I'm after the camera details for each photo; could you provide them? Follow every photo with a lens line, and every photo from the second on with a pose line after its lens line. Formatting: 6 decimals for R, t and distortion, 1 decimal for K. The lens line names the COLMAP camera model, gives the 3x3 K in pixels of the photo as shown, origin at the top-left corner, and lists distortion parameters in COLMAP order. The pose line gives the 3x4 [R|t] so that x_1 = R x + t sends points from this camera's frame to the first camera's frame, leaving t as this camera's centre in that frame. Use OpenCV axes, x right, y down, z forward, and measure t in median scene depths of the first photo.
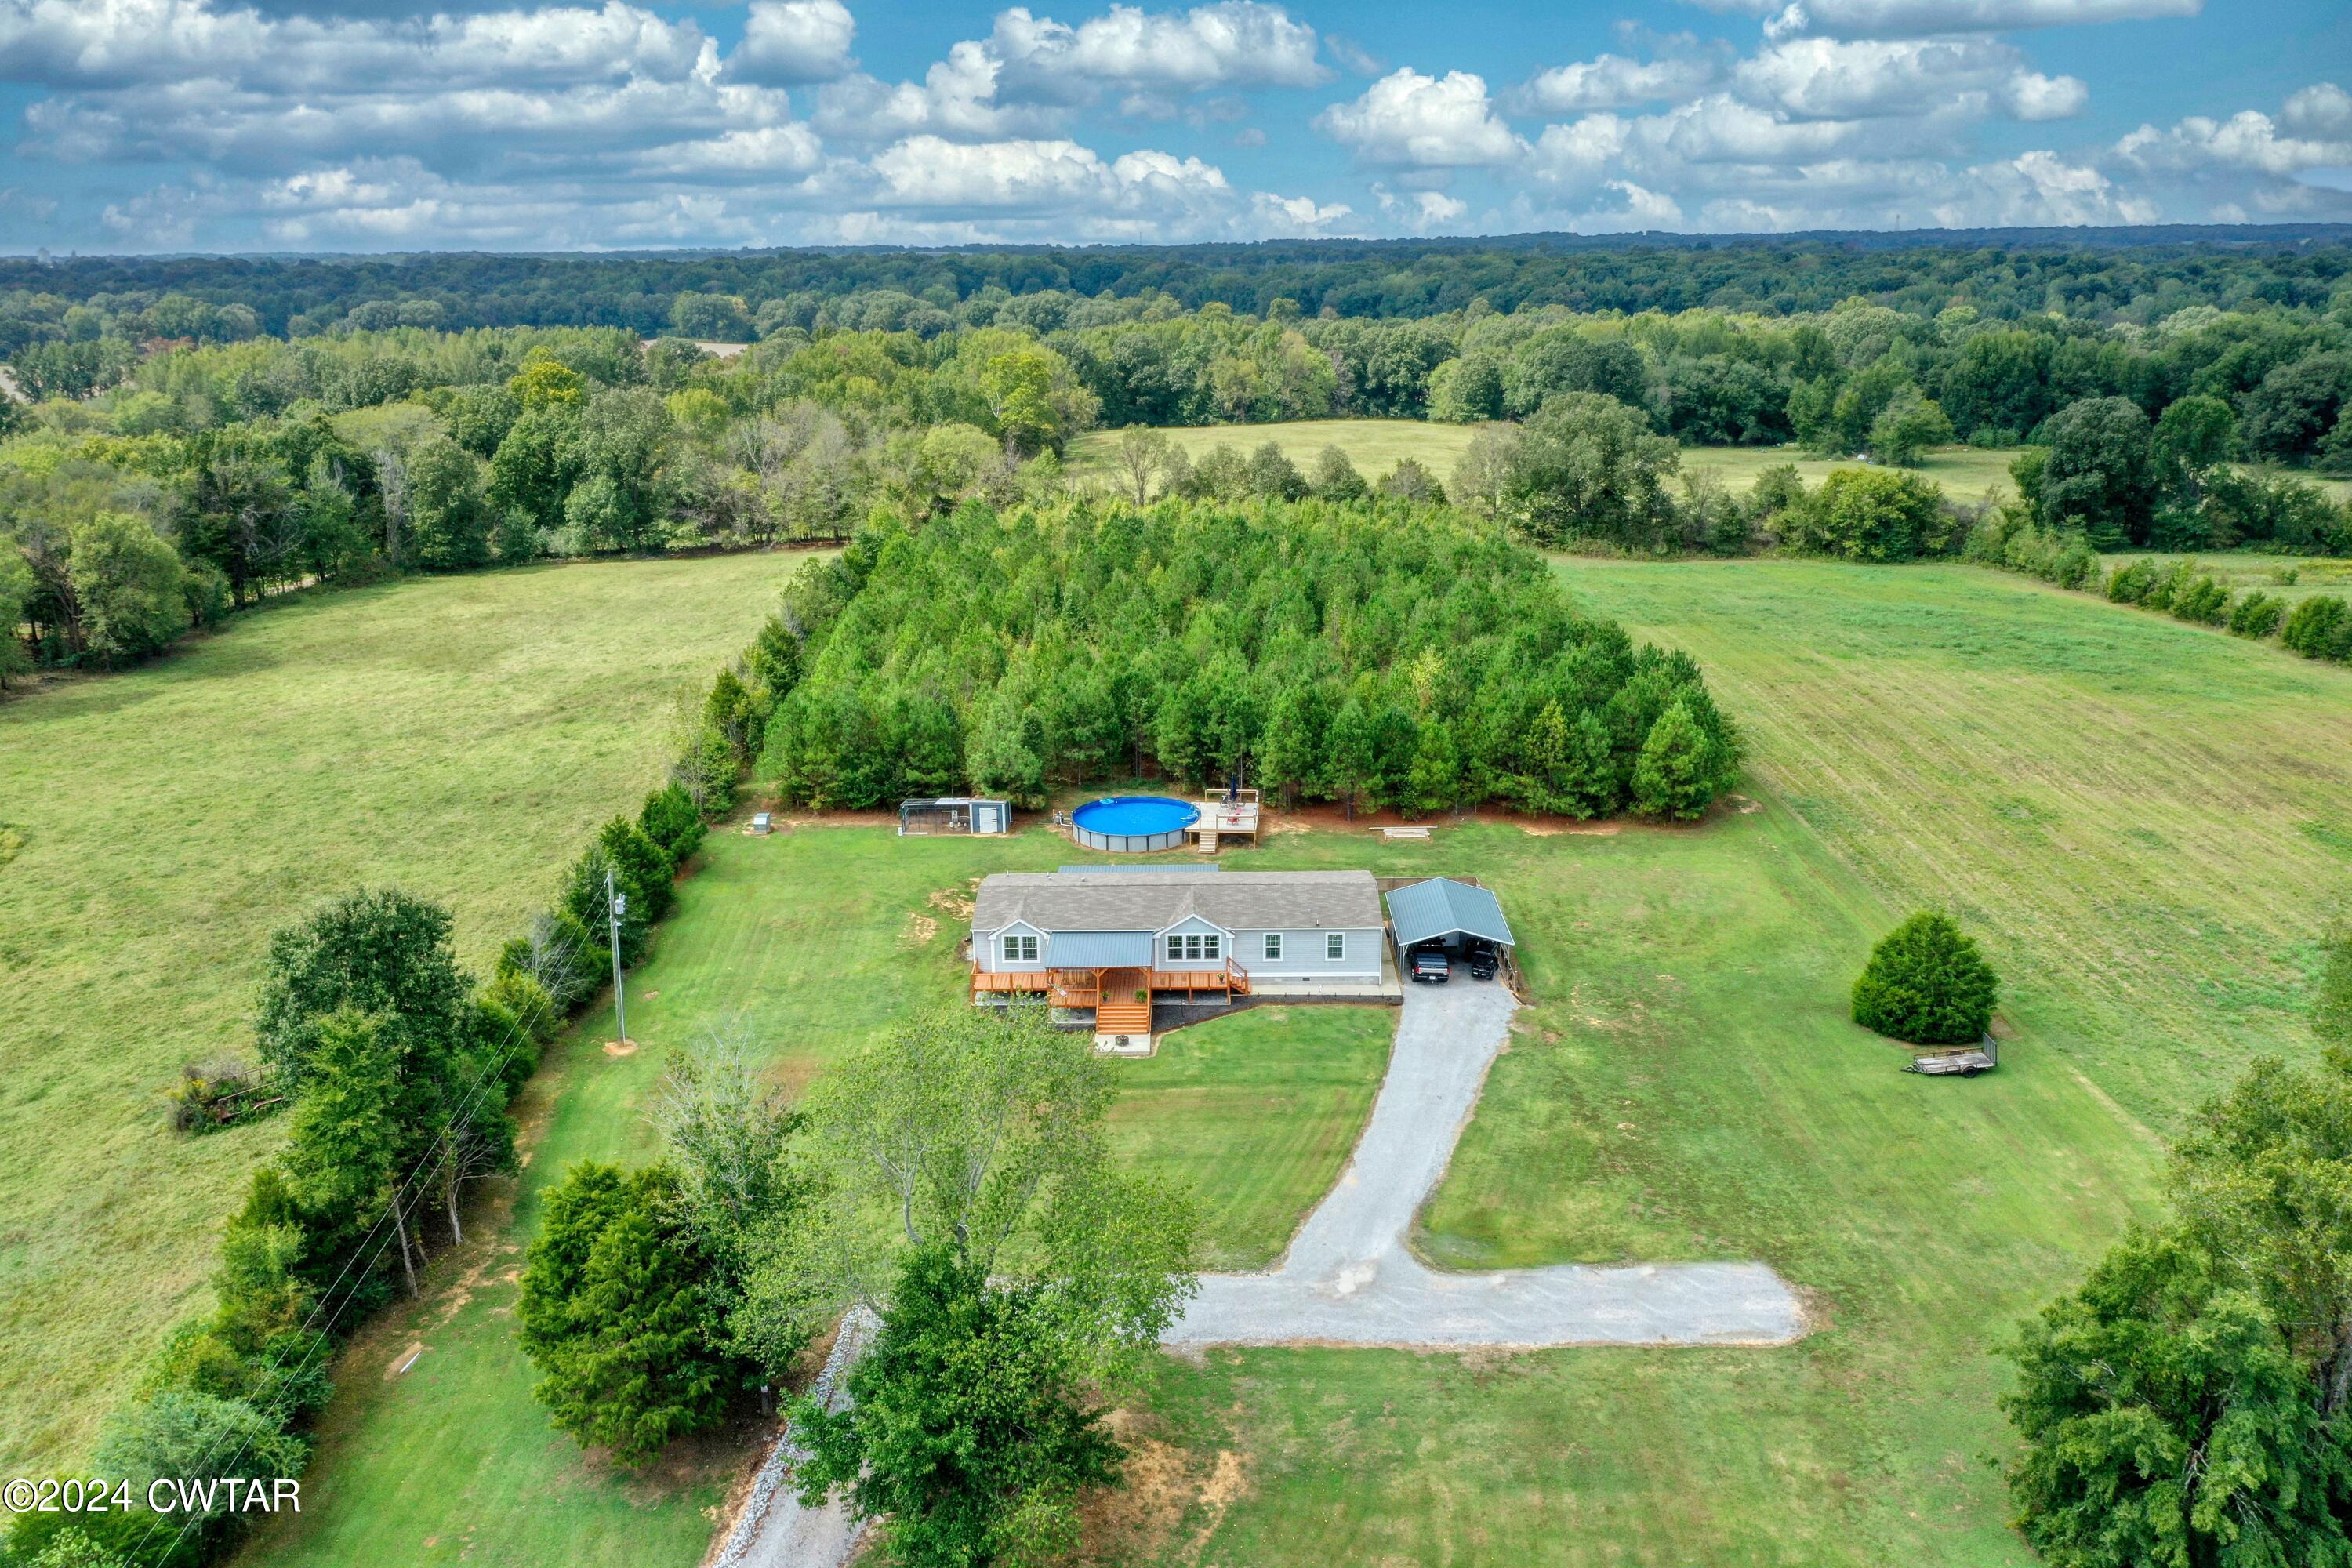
lens RADIAL K [[1873.6, 0, 1176.0], [0, 1873.6, 784.0], [0, 0, 1]] dist [0.001697, 0.002611]
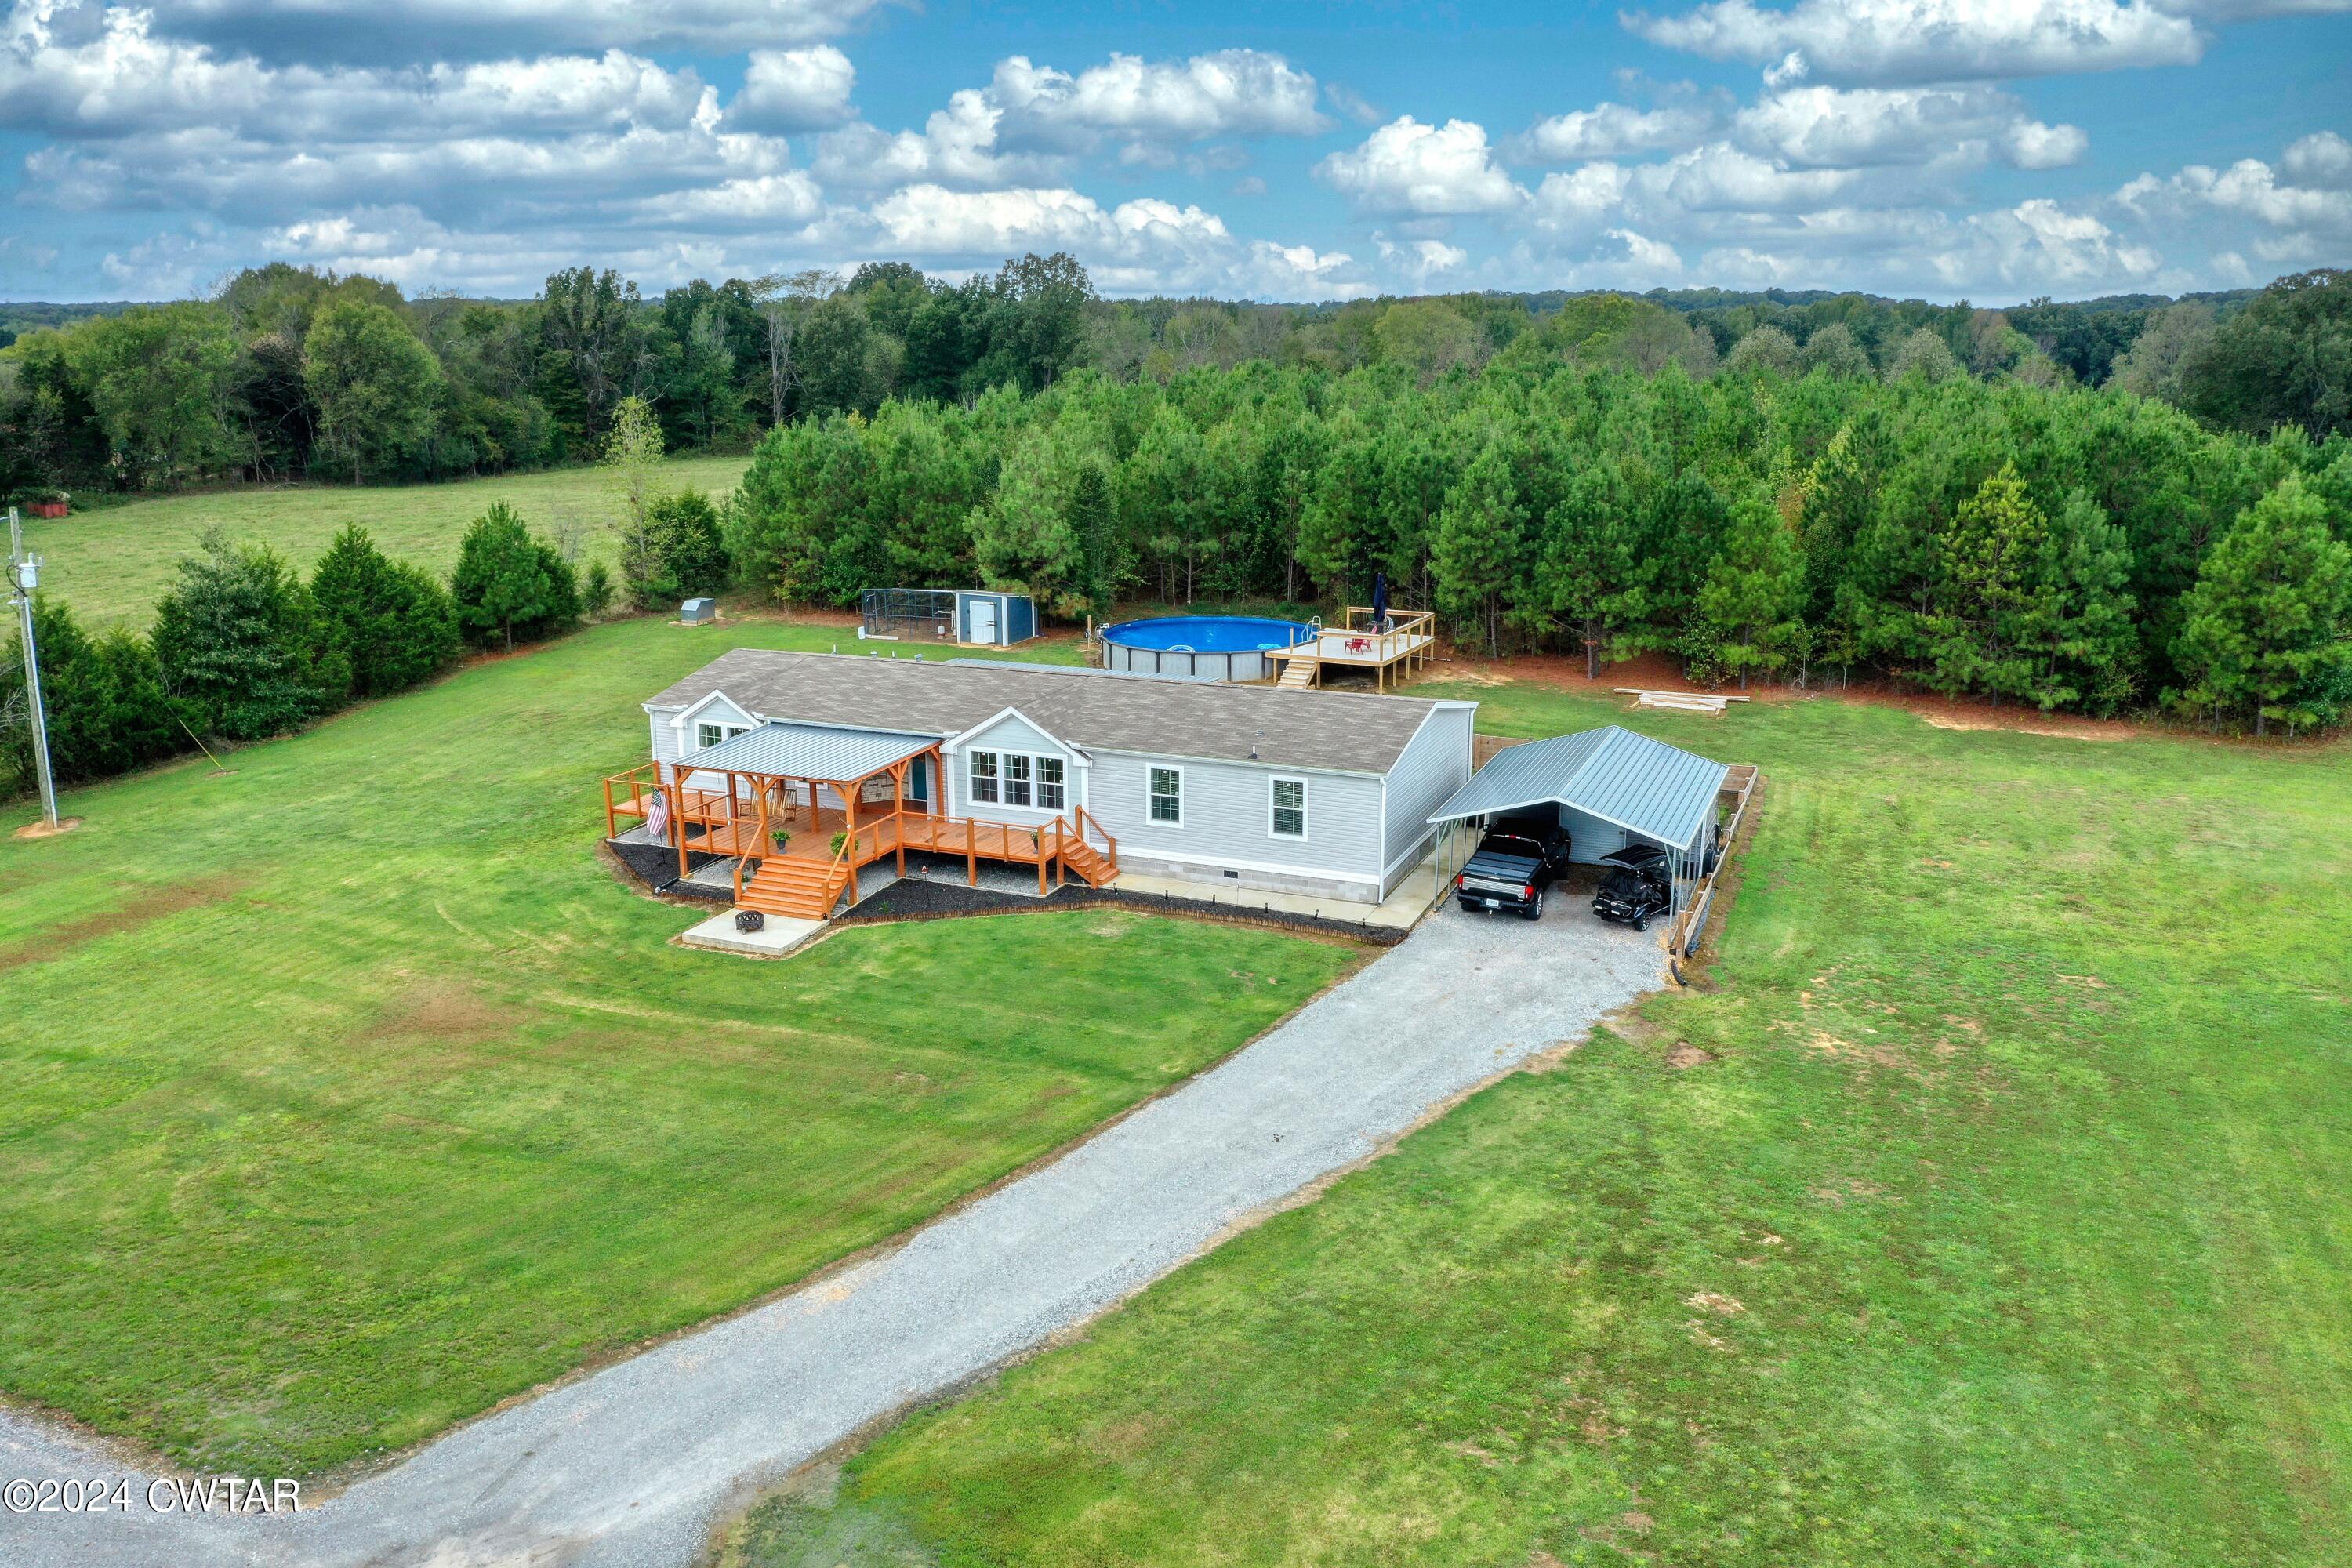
lens RADIAL K [[1873.6, 0, 1176.0], [0, 1873.6, 784.0], [0, 0, 1]] dist [0.001697, 0.002611]
pose [[0.926929, 0.101060, -0.361373, 0.185947], [-0.115353, 0.993159, -0.018139, 0.075928], [0.357068, 0.058499, 0.932245, 0.457209]]
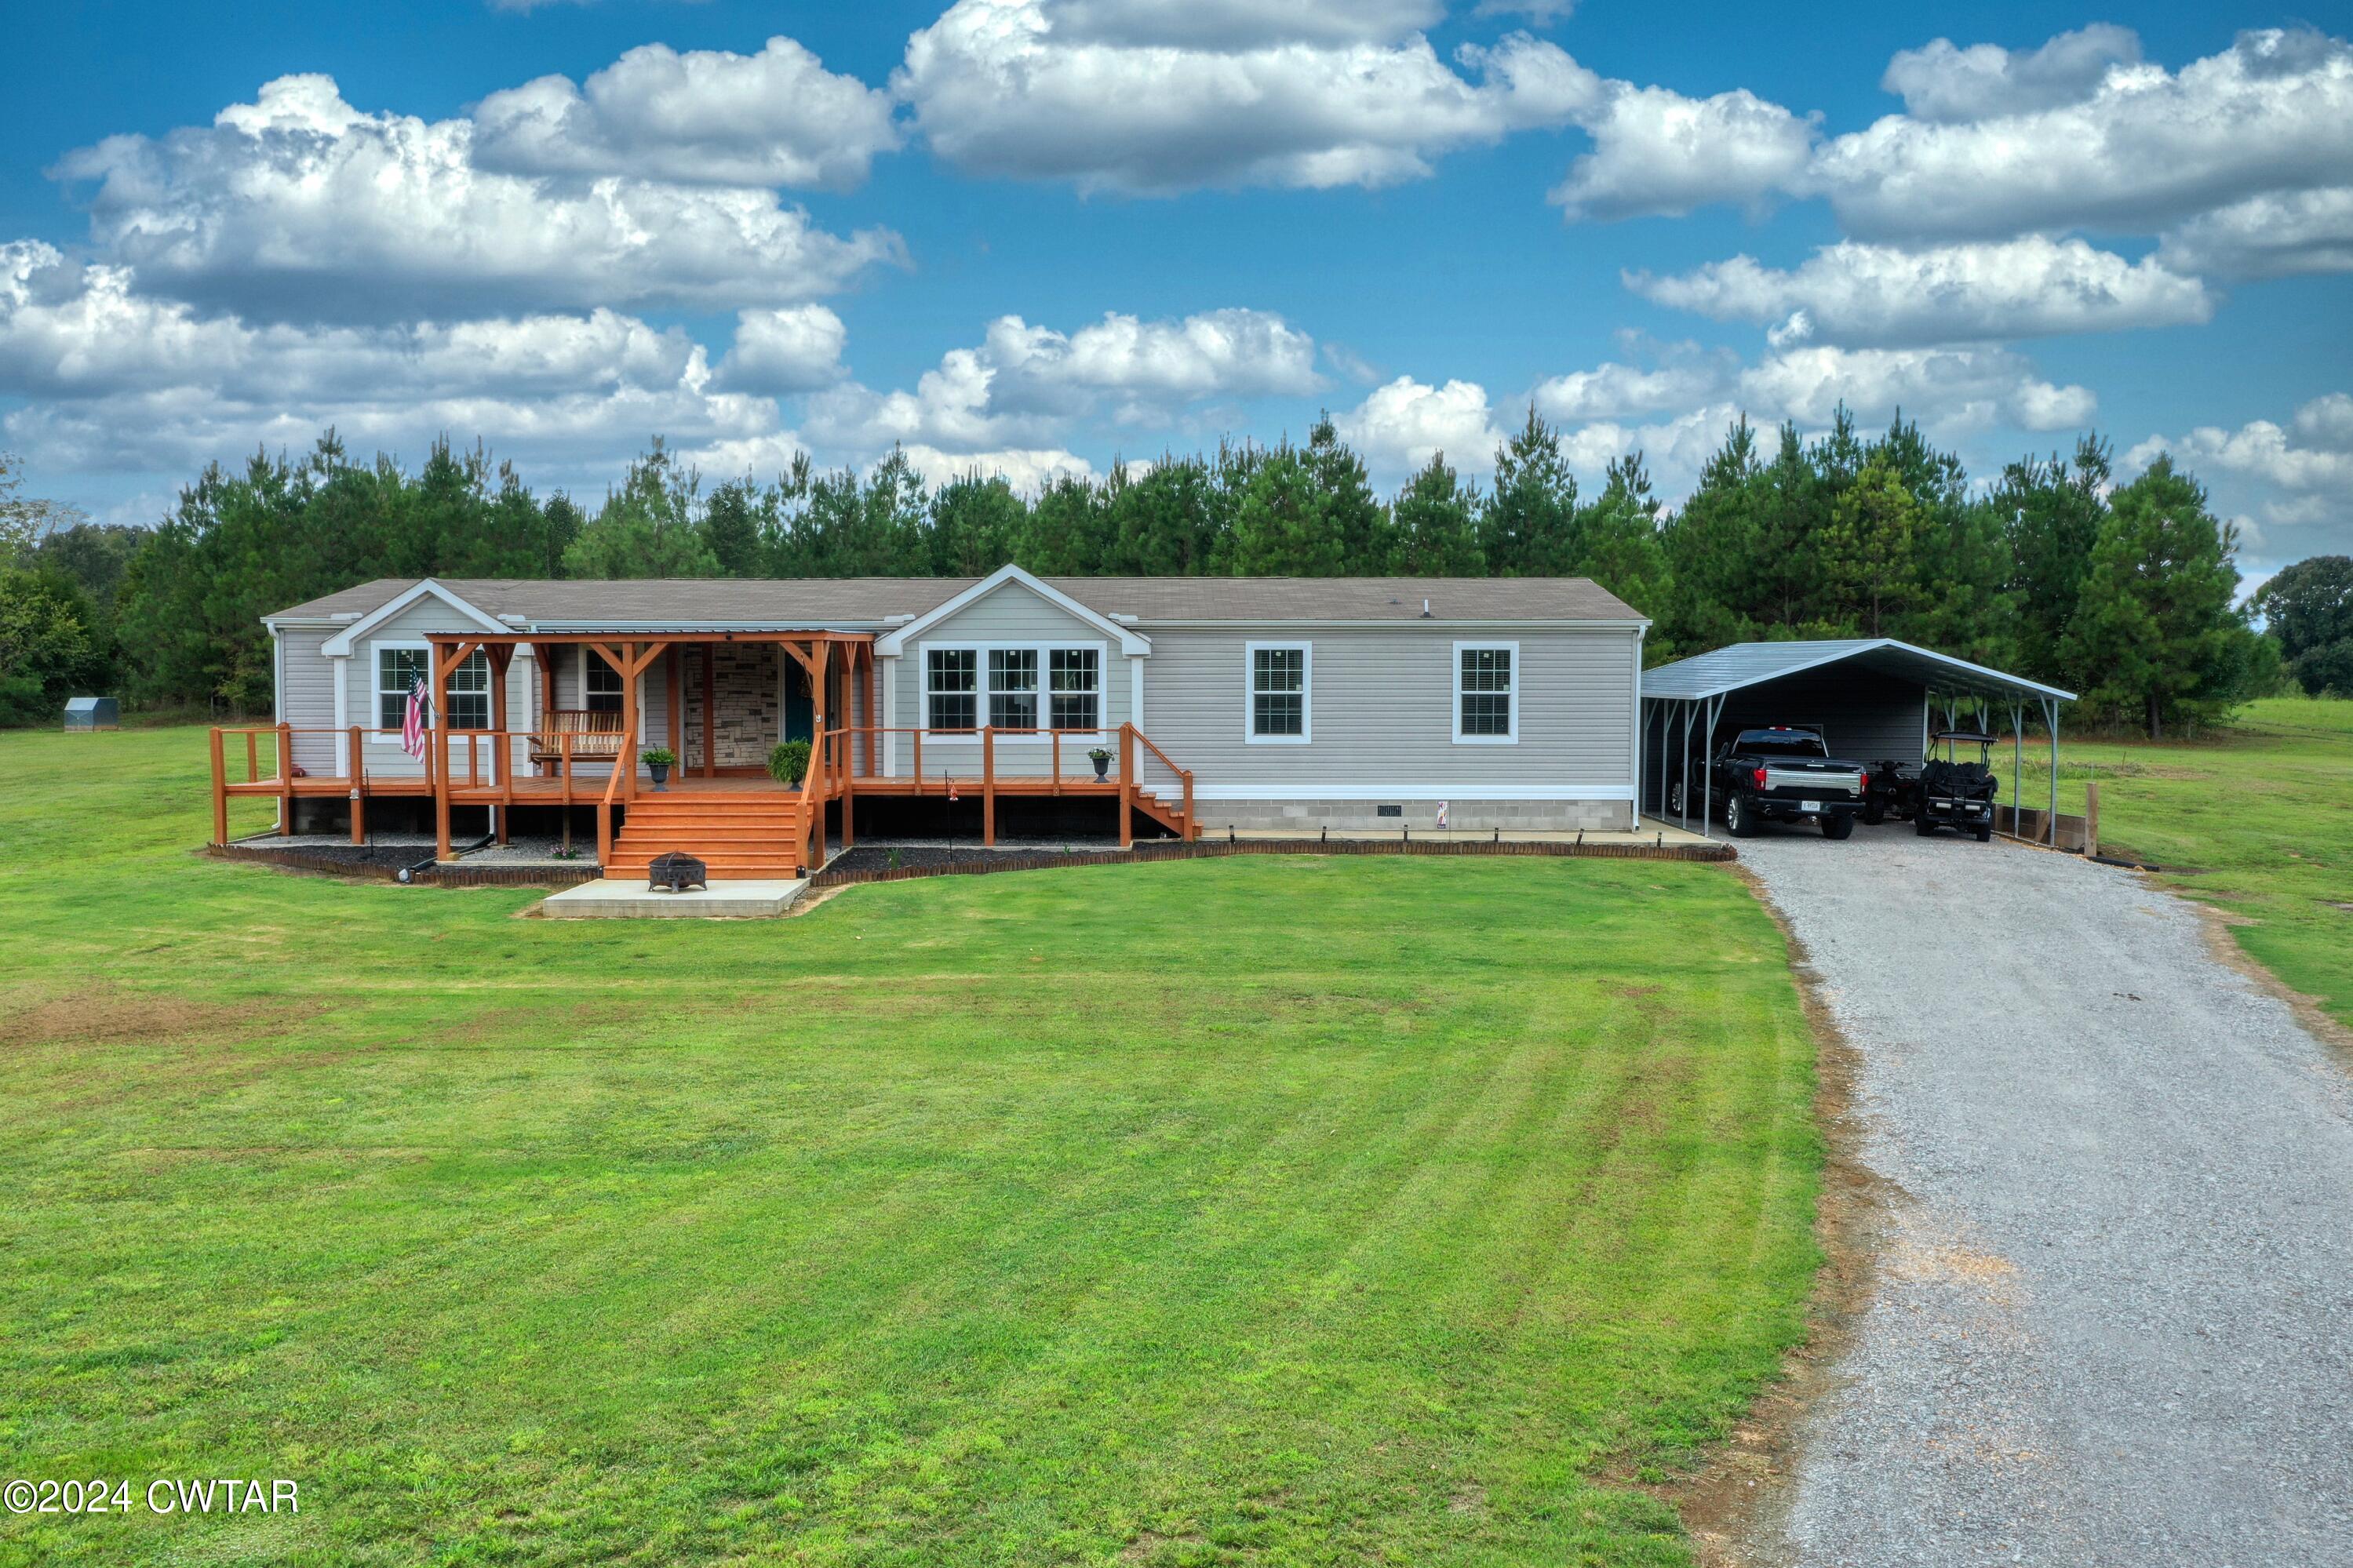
lens RADIAL K [[1895.5, 0, 1176.5], [0, 1895.5, 784.0], [0, 0, 1]] dist [-0.007622, -0.000103]
pose [[0.999705, 0.012994, 0.020505, 0.024180], [-0.007781, 0.971629, -0.236384, 0.142049], [-0.022994, 0.236155, 0.971443, 0.583172]]
